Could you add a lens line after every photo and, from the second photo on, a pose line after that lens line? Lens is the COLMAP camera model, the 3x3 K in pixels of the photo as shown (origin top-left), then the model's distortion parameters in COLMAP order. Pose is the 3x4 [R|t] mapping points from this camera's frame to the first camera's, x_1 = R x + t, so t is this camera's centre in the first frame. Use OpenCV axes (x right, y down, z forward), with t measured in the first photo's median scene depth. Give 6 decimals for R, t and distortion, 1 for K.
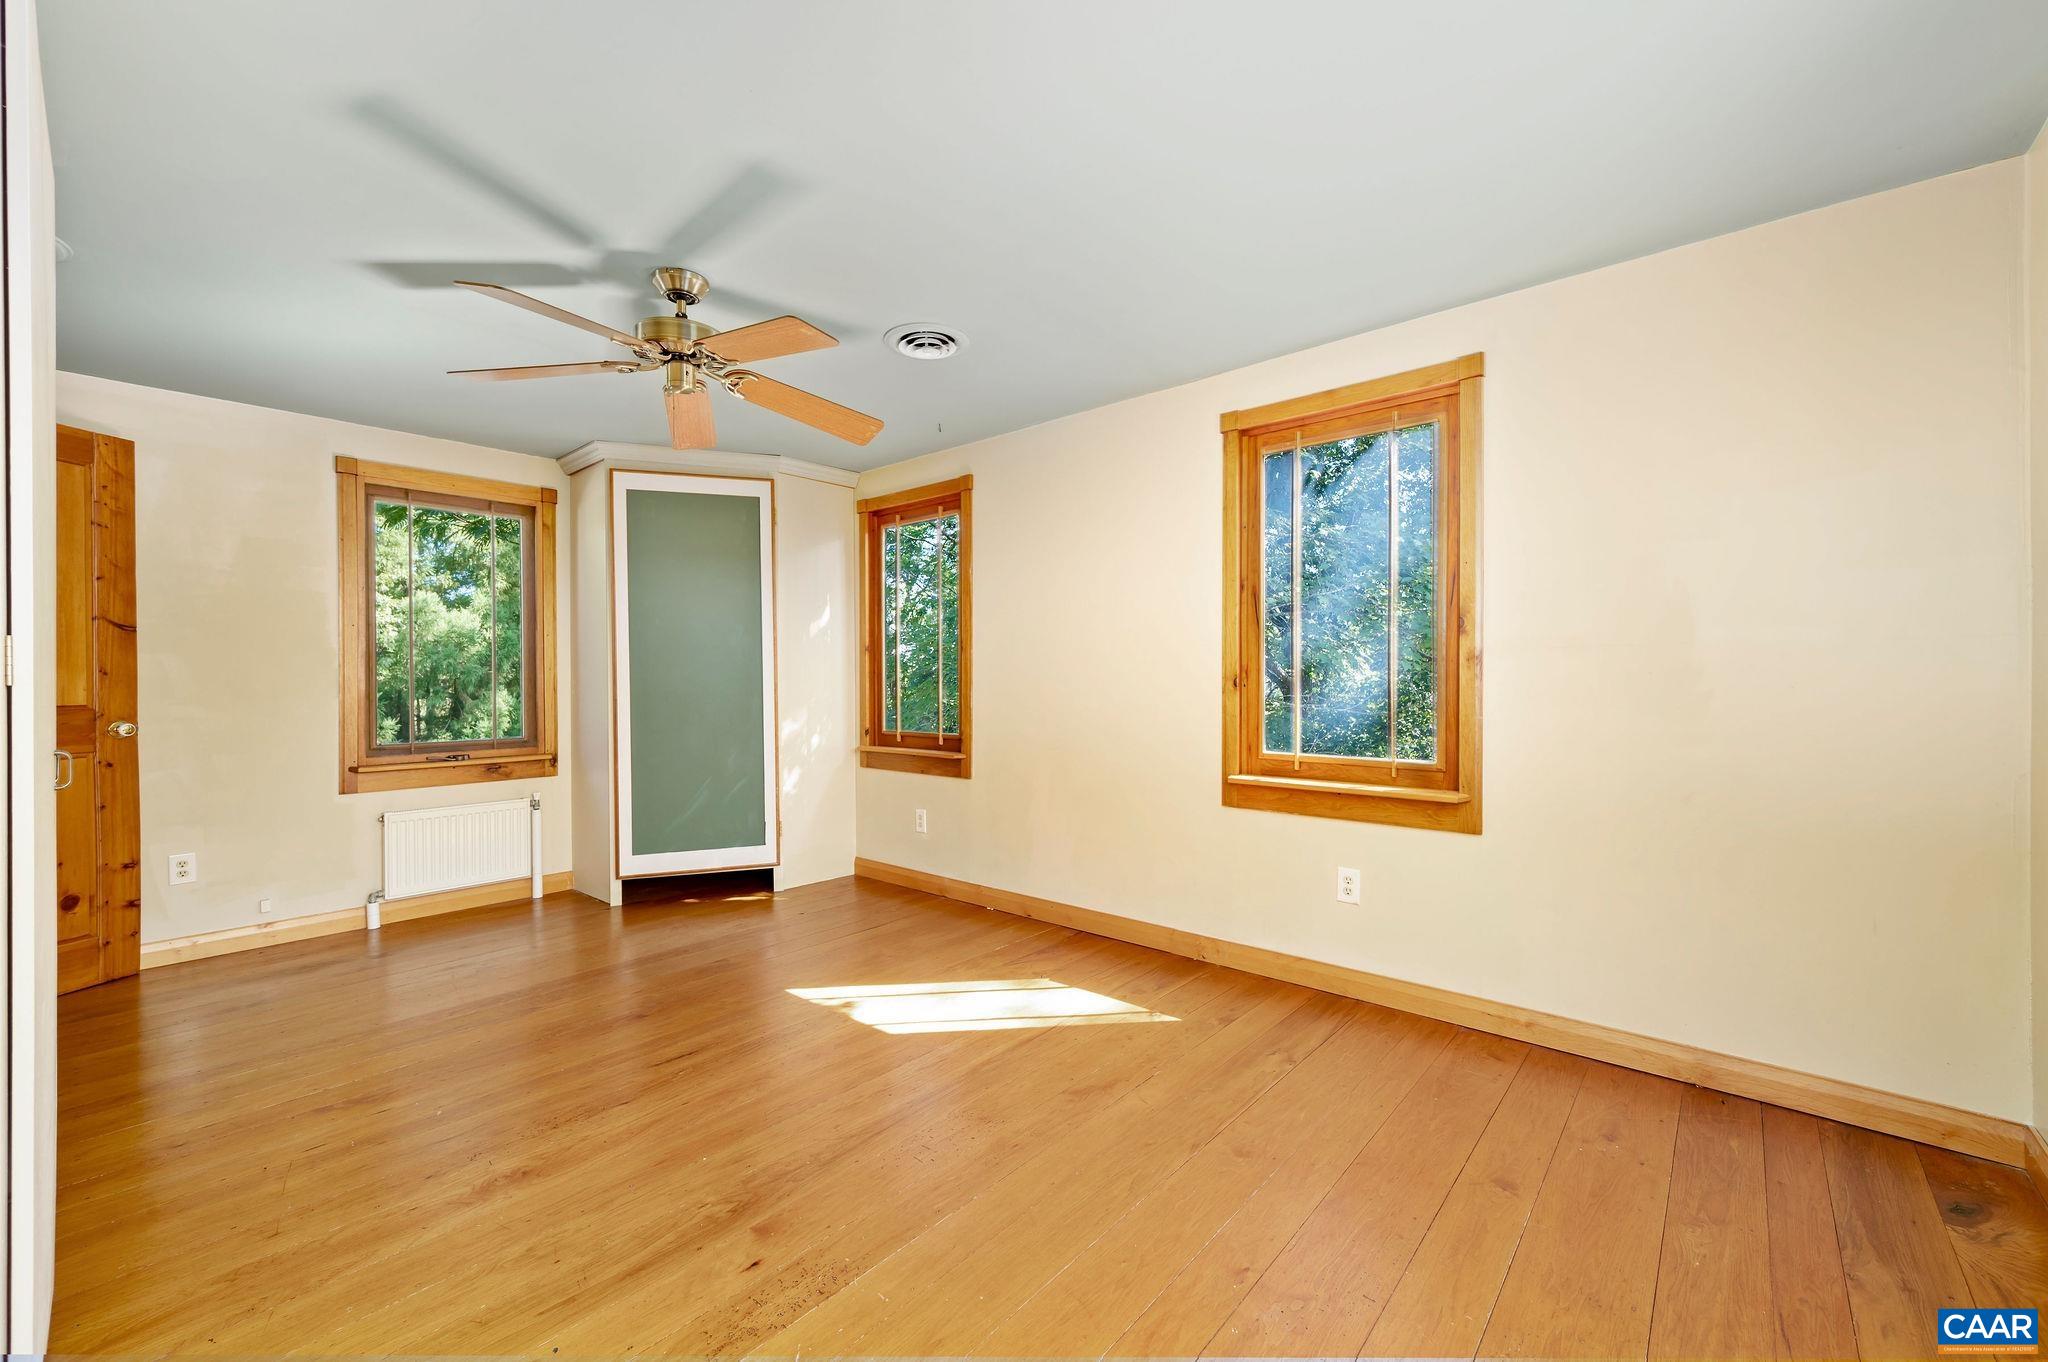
lens RADIAL K [[817.4, 0, 1024.0], [0, 817.4, 681.0], [0, 0, 1]] dist [0.007995, -0.000176]
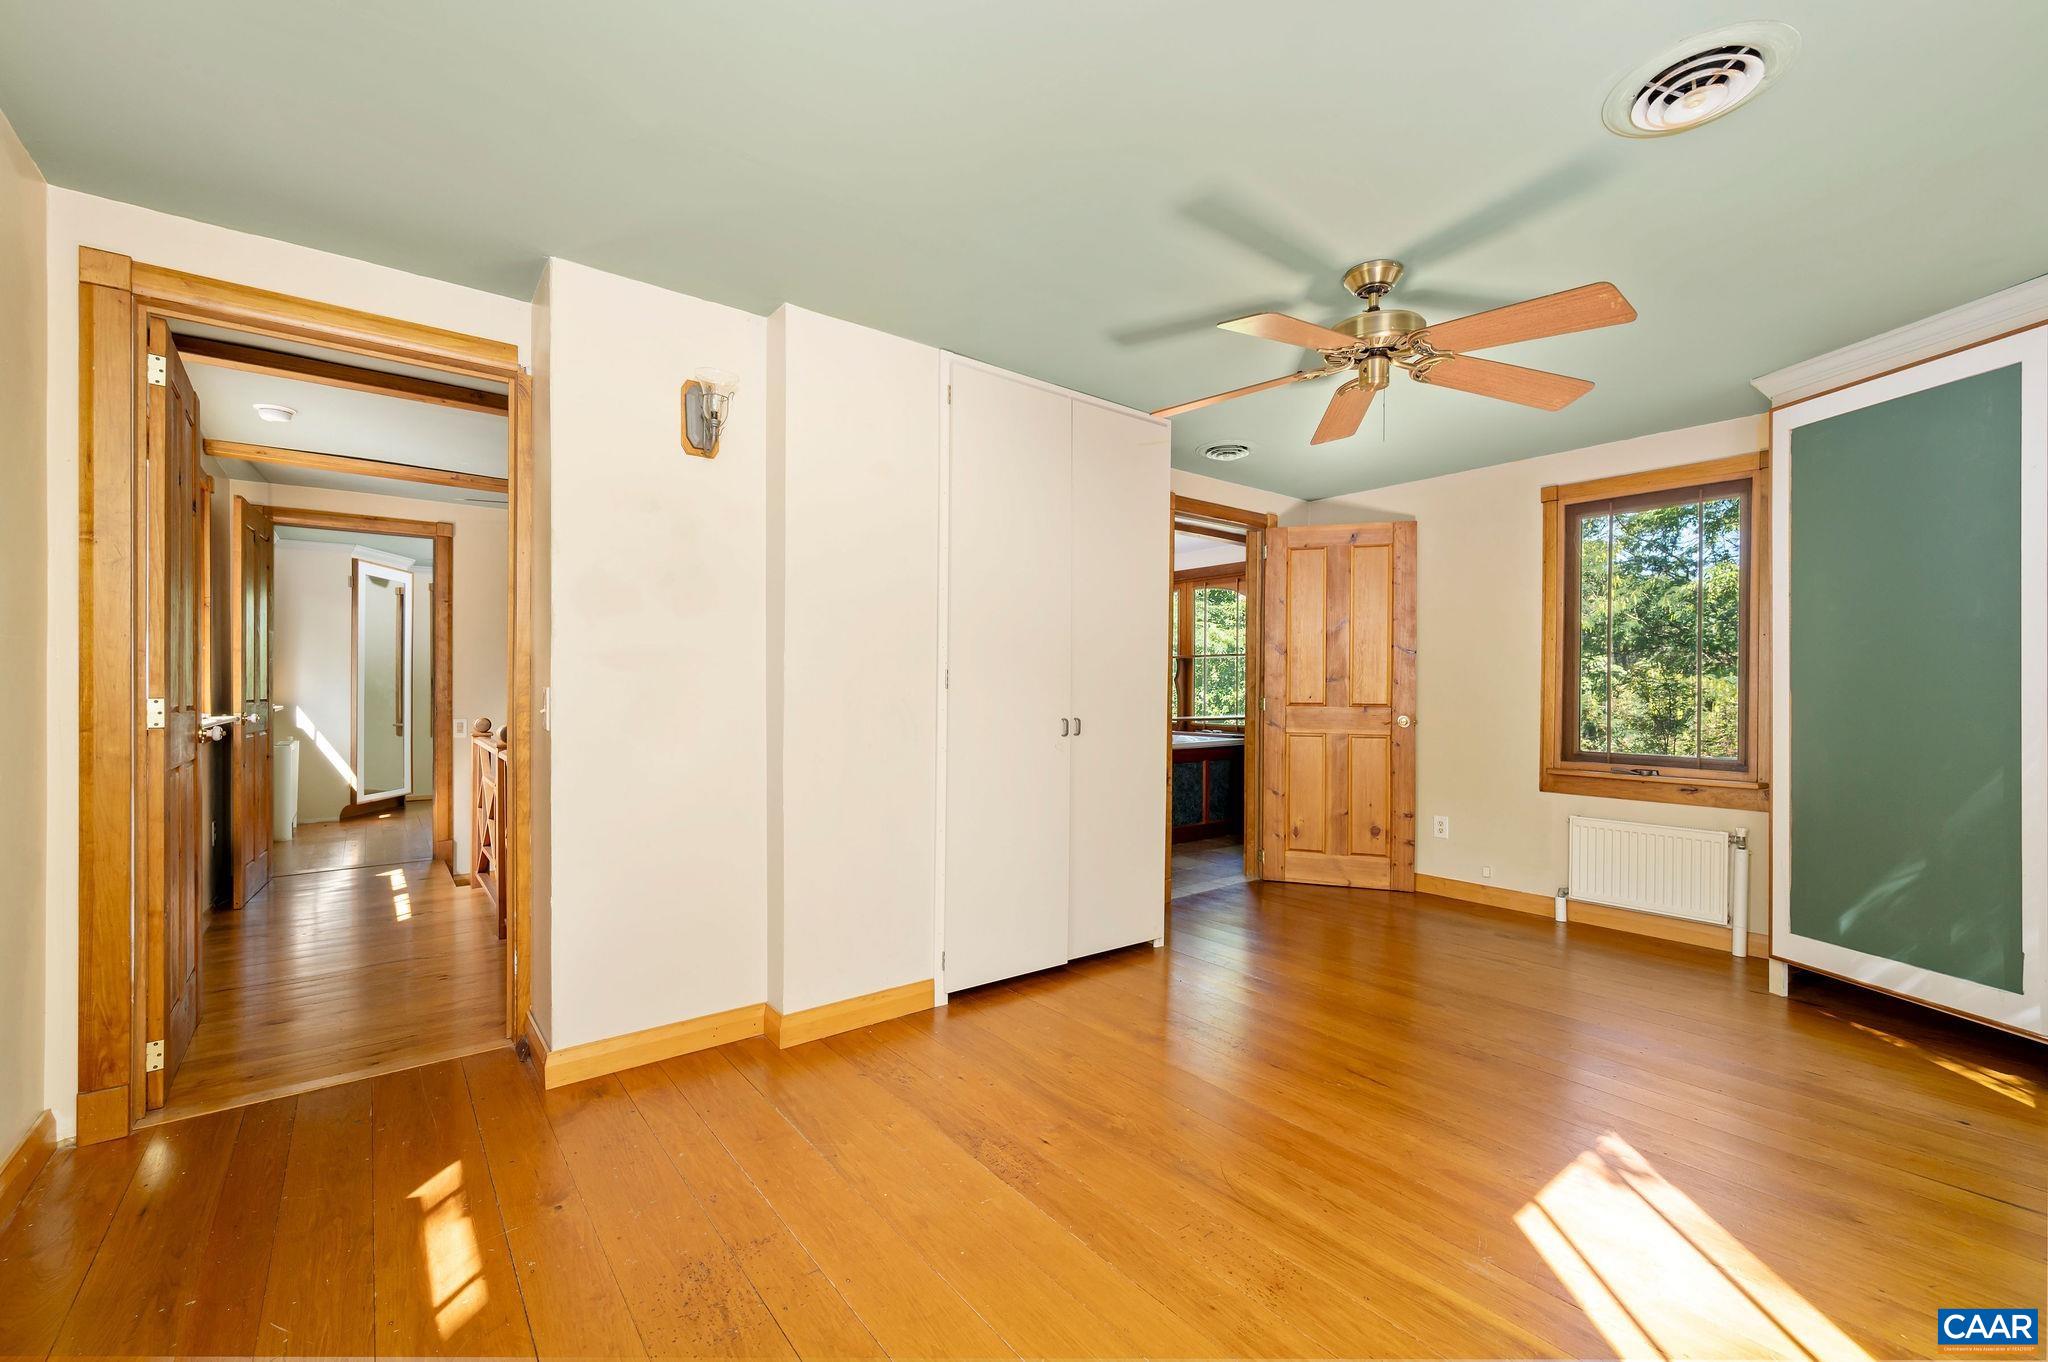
lens RADIAL K [[843.1, 0, 1025.3], [0, 843.1, 689.2], [0, 0, 1]] dist [-0.000884, -0.000025]
pose [[-0.177923, 0.006892, -0.984020, 0.408925], [-0.007530, 0.999937, 0.008365, -0.004615], [0.984016, 0.008898, -0.177860, 0.503164]]
